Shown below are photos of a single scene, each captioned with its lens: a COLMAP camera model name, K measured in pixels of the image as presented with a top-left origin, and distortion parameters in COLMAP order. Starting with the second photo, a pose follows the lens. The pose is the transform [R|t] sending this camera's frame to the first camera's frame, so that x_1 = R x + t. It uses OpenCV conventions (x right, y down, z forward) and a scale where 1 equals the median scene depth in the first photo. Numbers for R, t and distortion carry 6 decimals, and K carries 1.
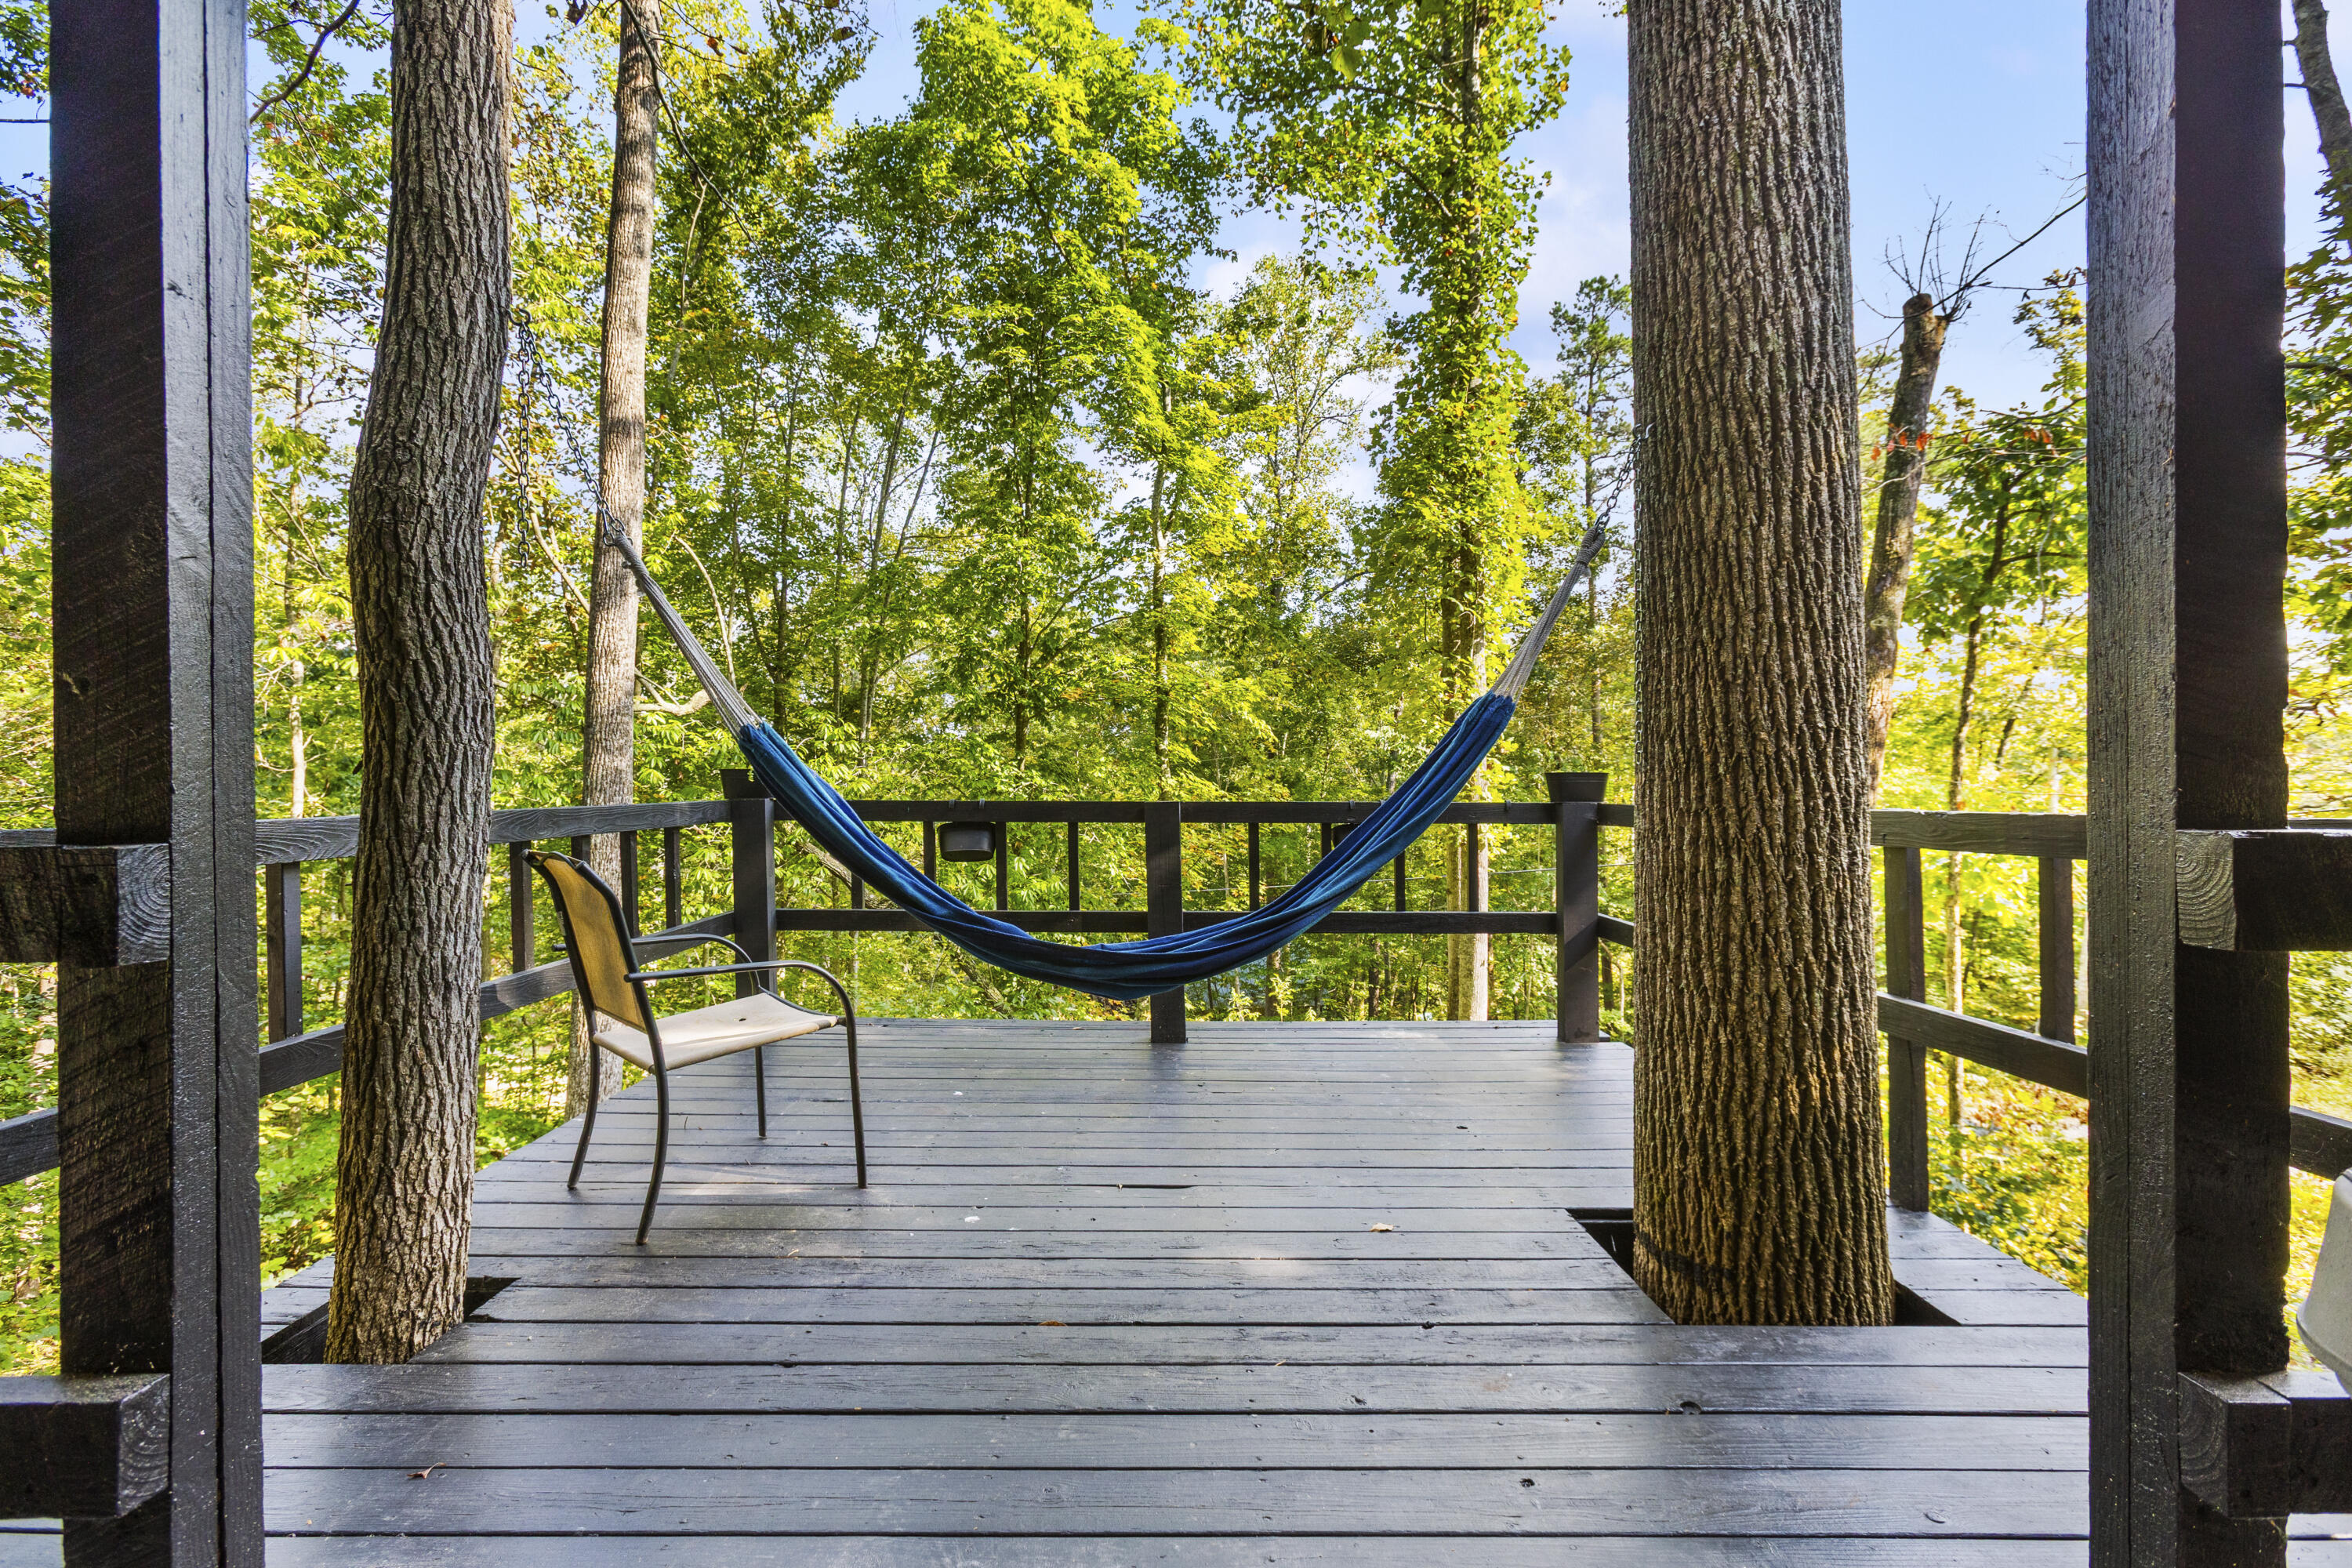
lens RADIAL K [[1068.0, 0, 1139.5], [0, 1068.0, 780.1], [0, 0, 1]] dist [0.000973, 0.009129]
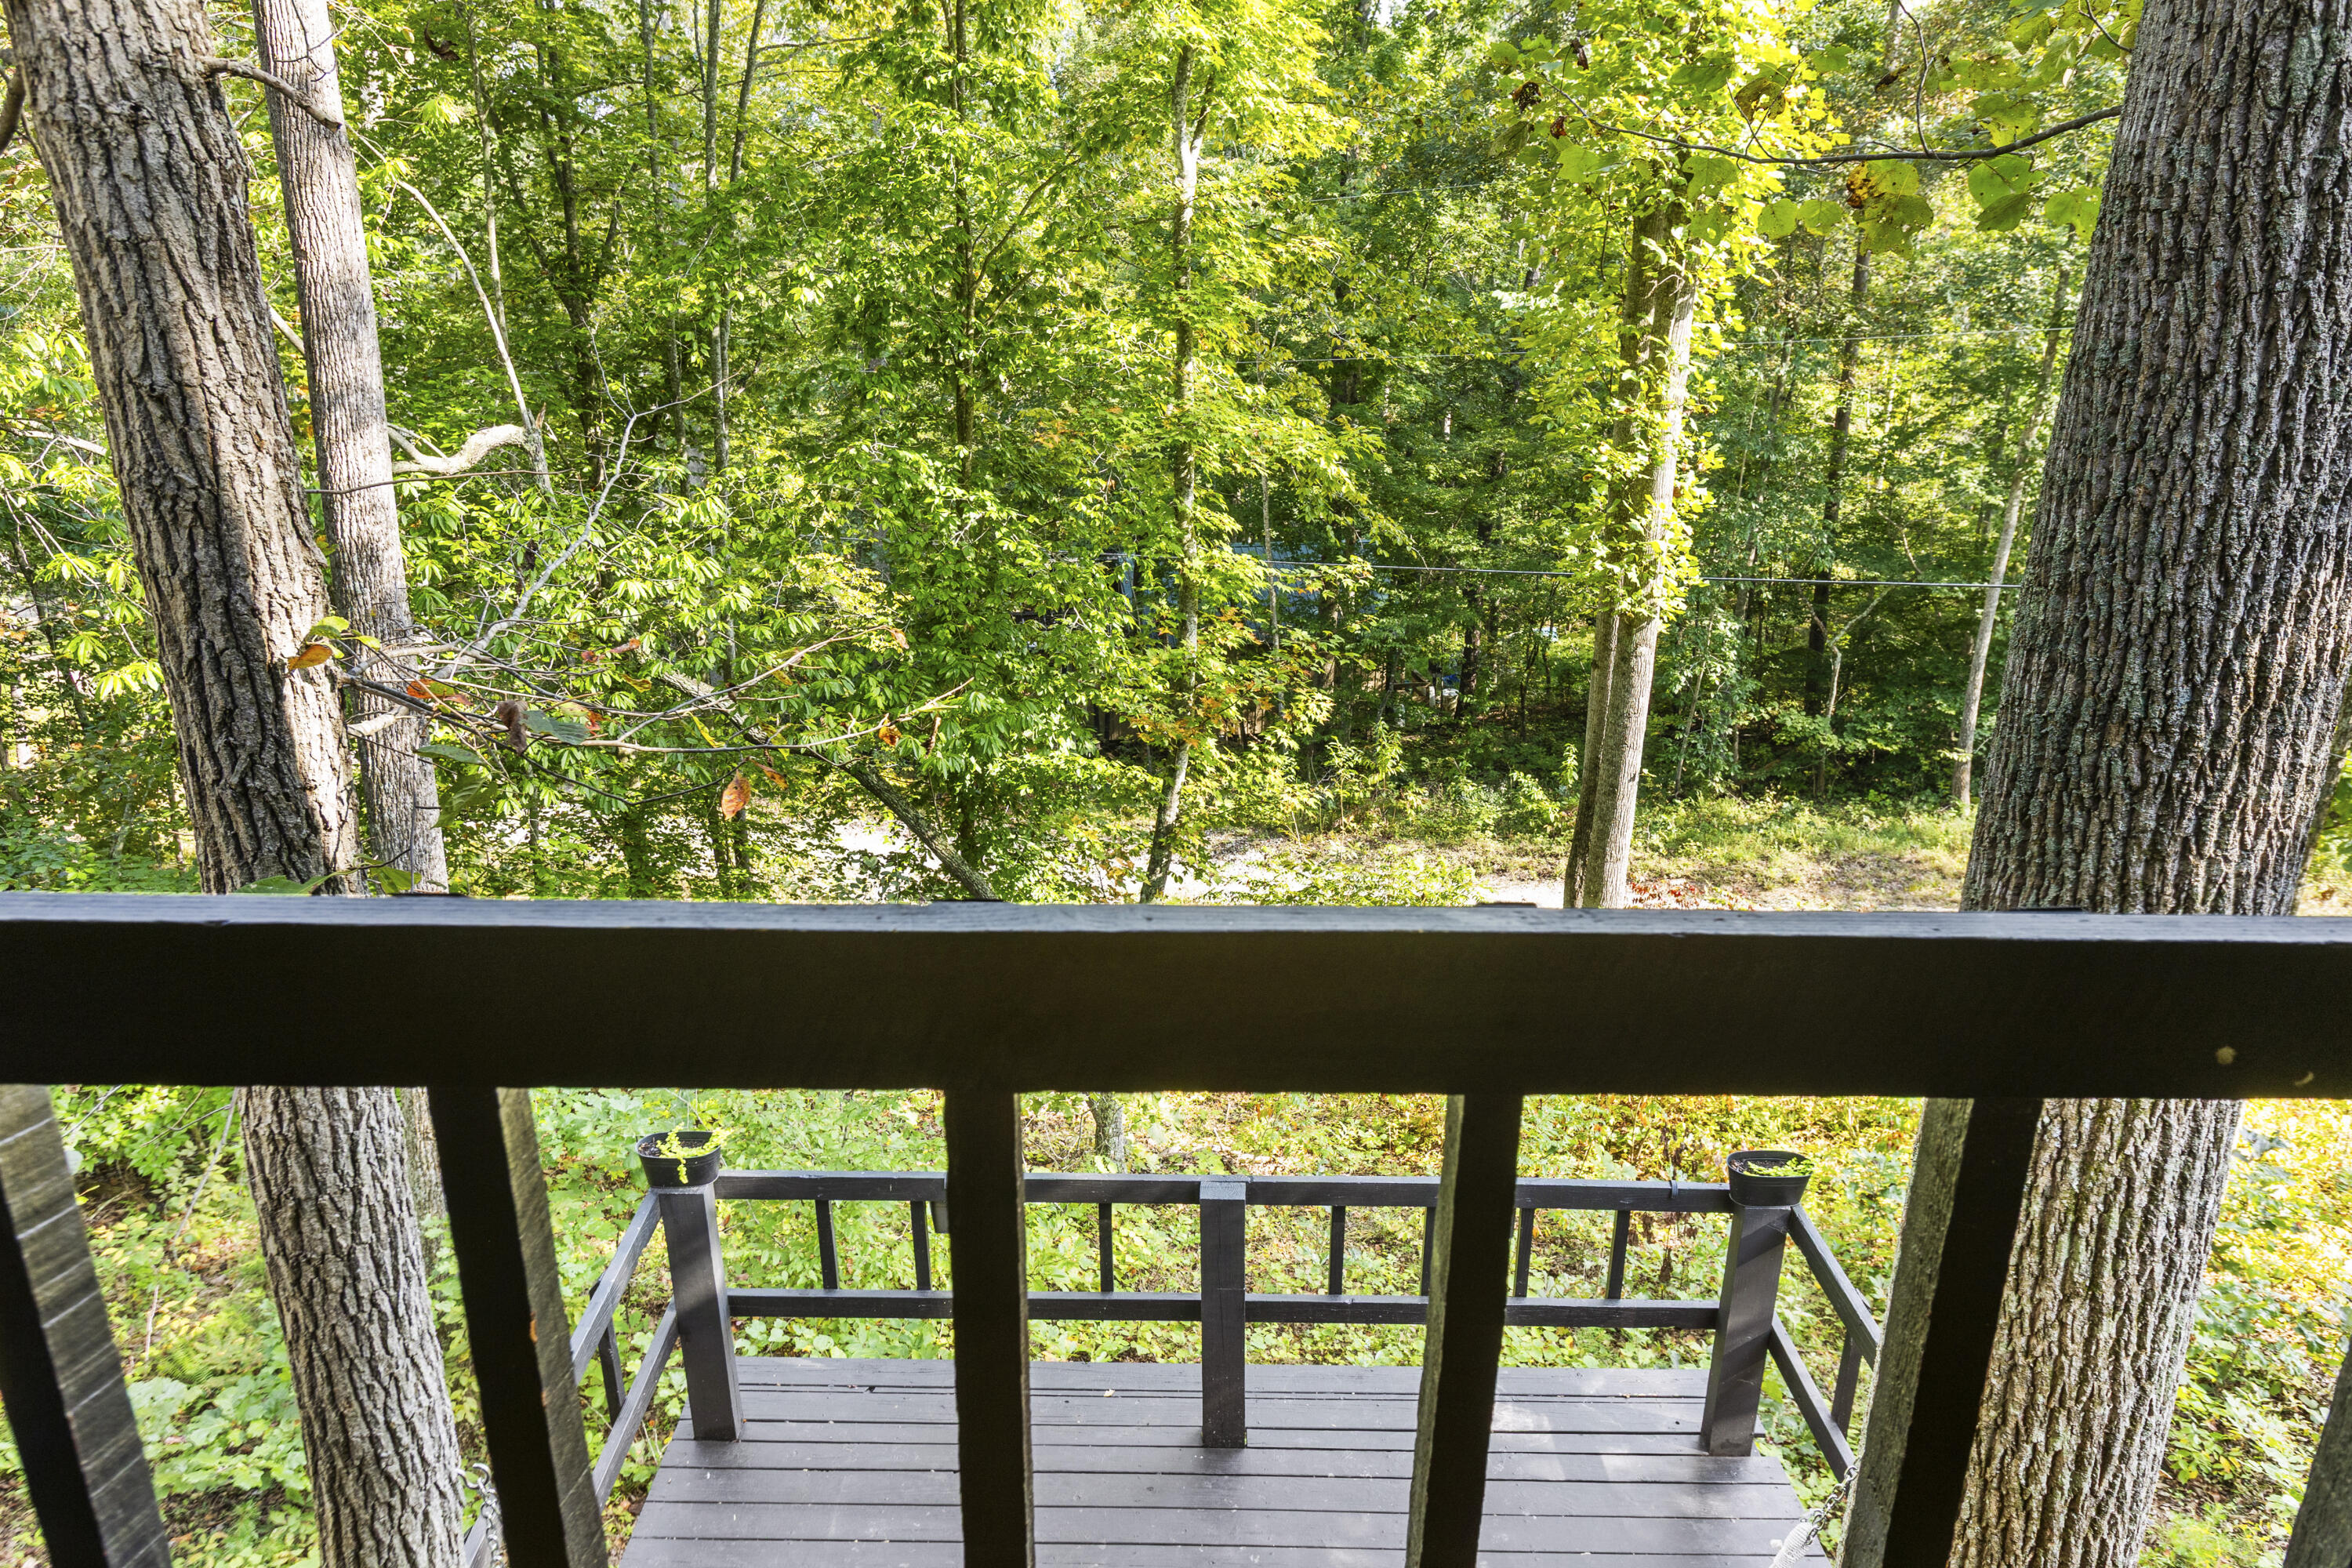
lens RADIAL K [[1607.2, 0, 1112.3], [0, 1607.2, 787.0], [0, 0, 1]] dist [0.008143, 0.005690]
pose [[0.999985, 0.002562, -0.004814, -0.095303], [-0.000590, 0.928452, 0.371452, -1.268054], [0.005421, -0.371444, 0.928440, 0.078633]]
